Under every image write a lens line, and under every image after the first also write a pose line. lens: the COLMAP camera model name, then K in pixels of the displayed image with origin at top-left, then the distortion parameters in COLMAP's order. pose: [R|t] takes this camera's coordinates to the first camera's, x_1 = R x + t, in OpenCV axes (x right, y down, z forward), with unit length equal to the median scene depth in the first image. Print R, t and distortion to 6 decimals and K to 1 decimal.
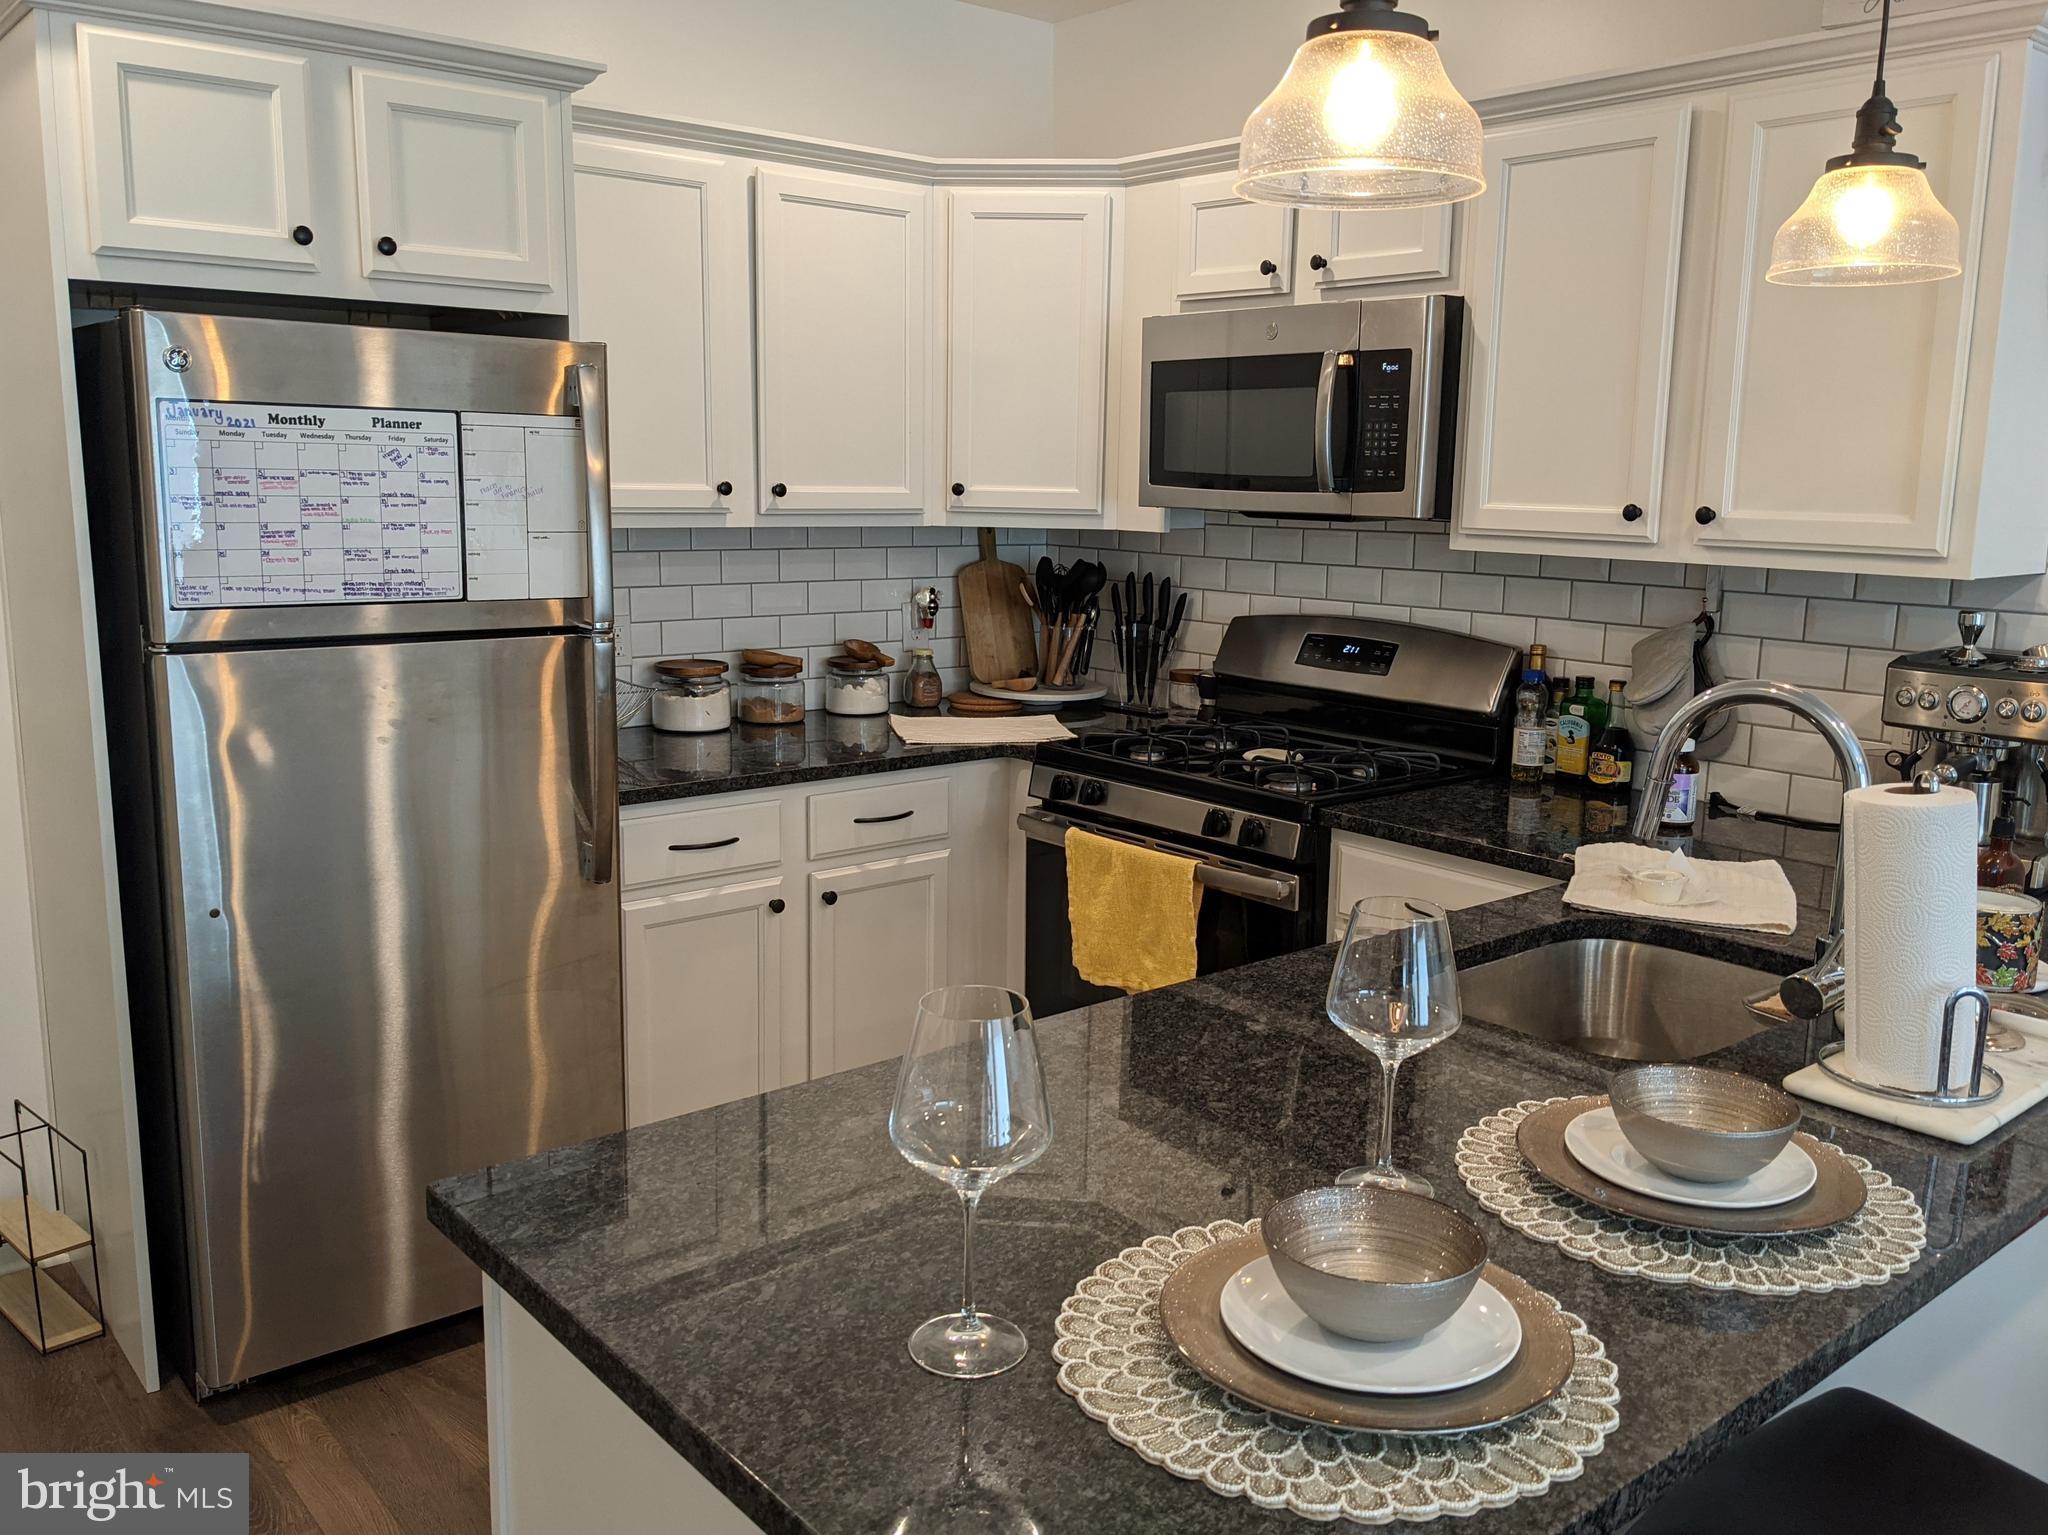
lens RADIAL K [[1655.4, 0, 1024.0], [0, 1655.4, 767.5], [0, 0, 1]] dist [0.011028, -0.005718]
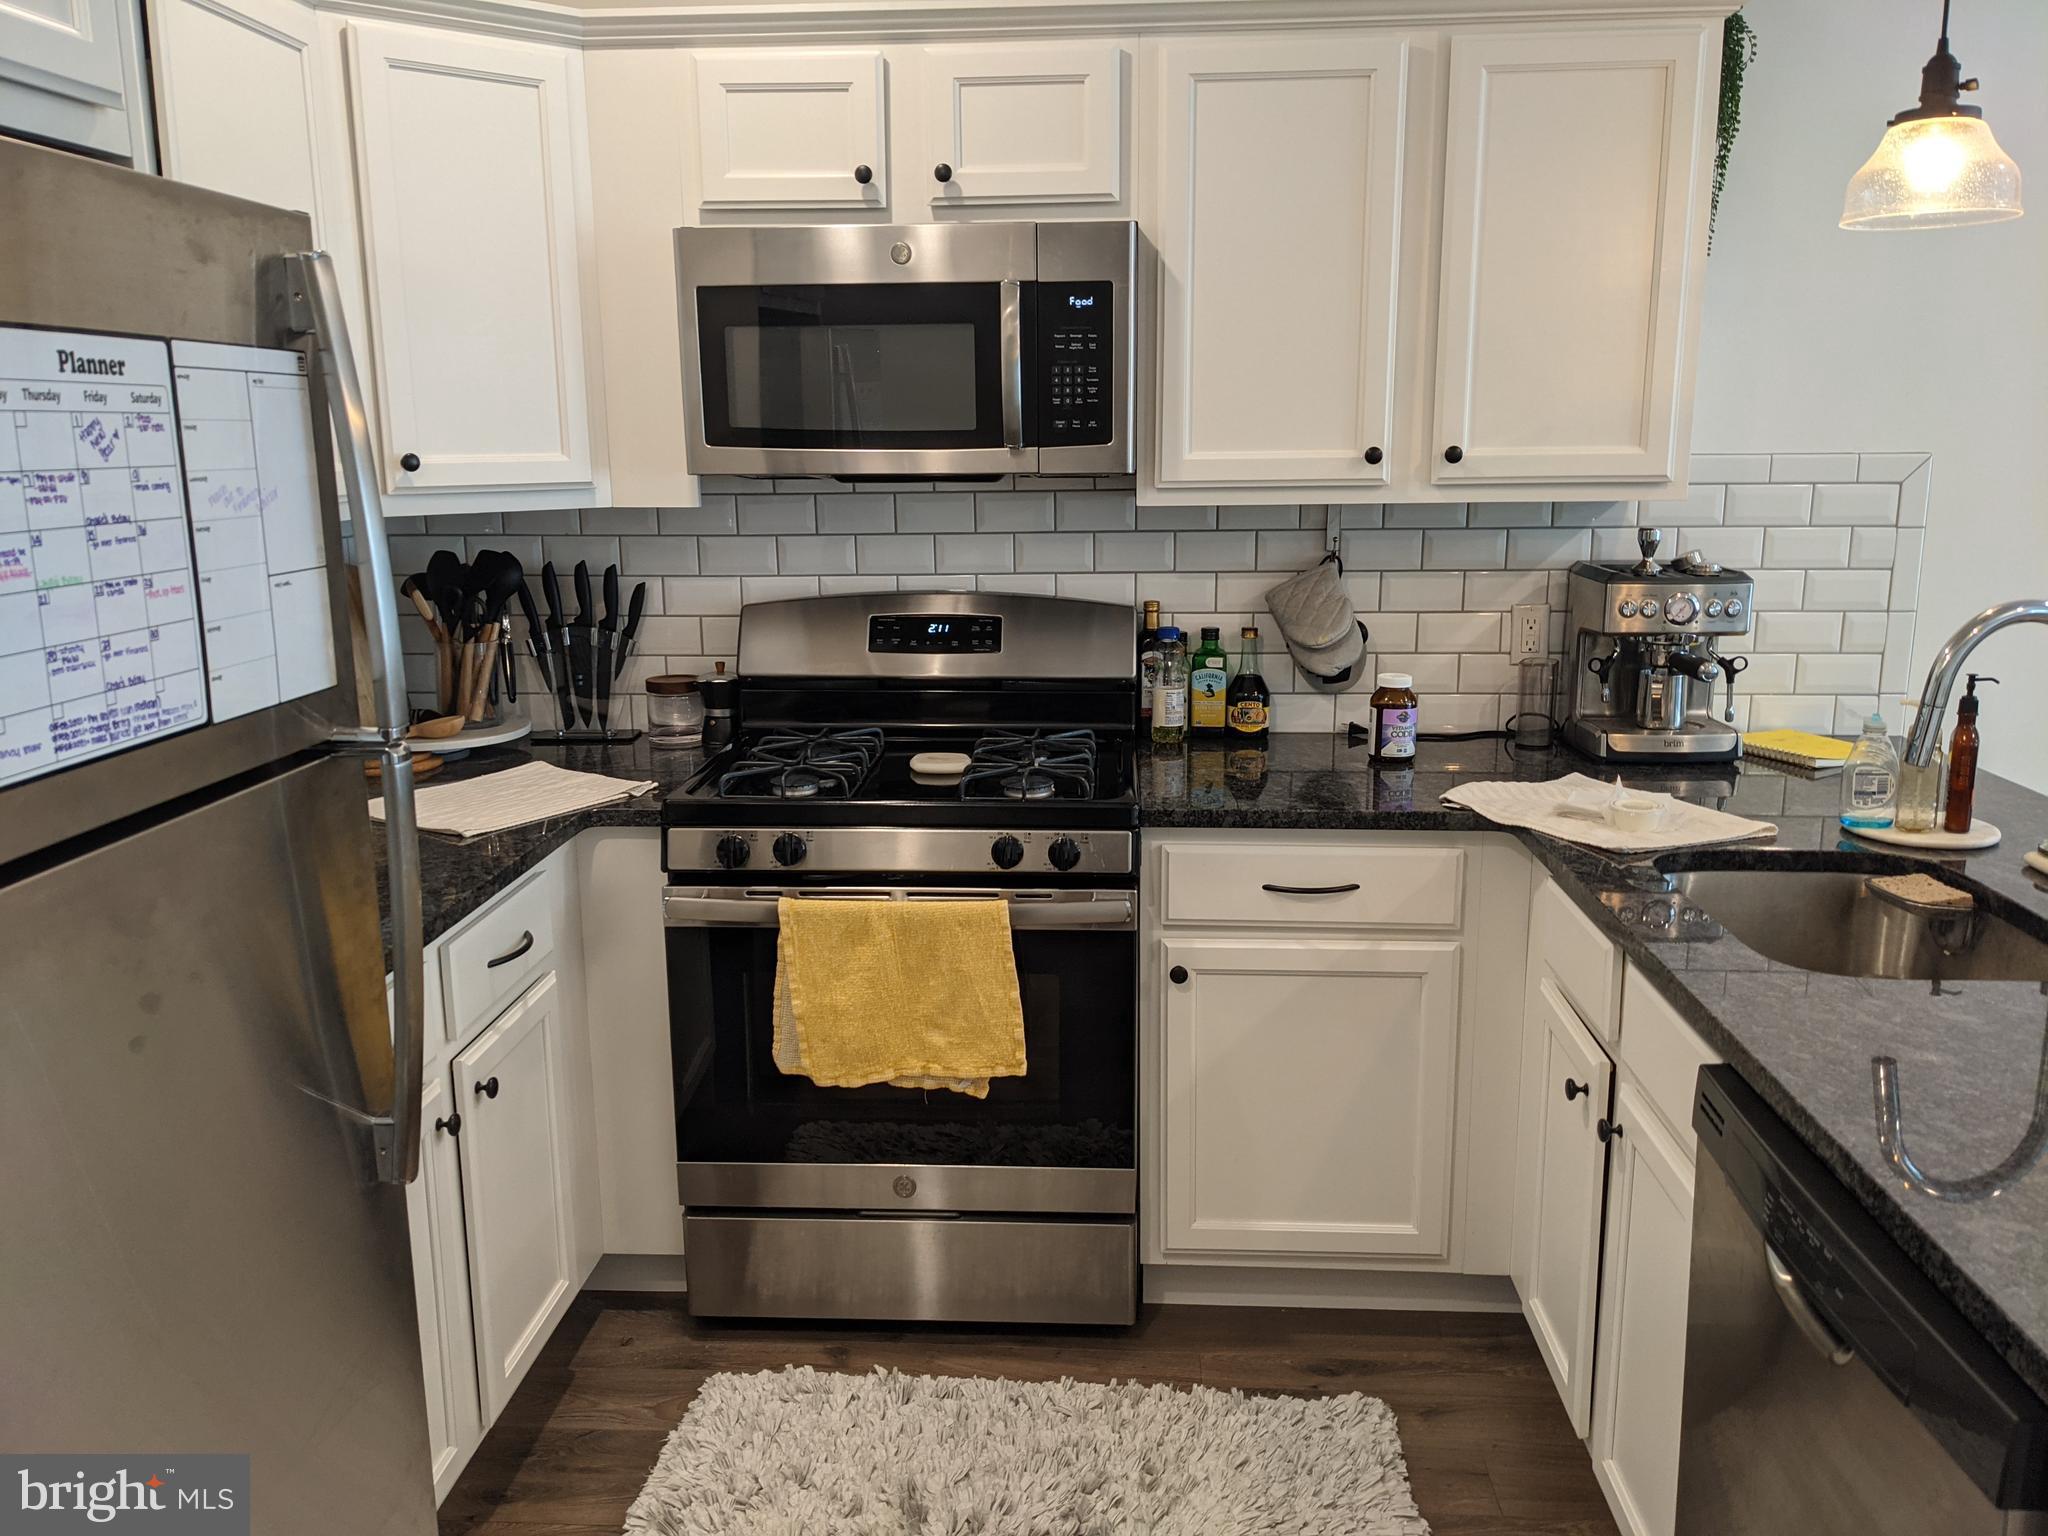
lens RADIAL K [[1619.0, 0, 1024.0], [0, 1619.0, 768.0], [0, 0, 1]] dist [0.028812, -0.016305]
pose [[0.697243, -0.173765, 0.695455, -0.442482], [0.151389, 0.983987, 0.094079, -0.084212], [-0.700667, 0.039688, 0.712384, 0.419321]]
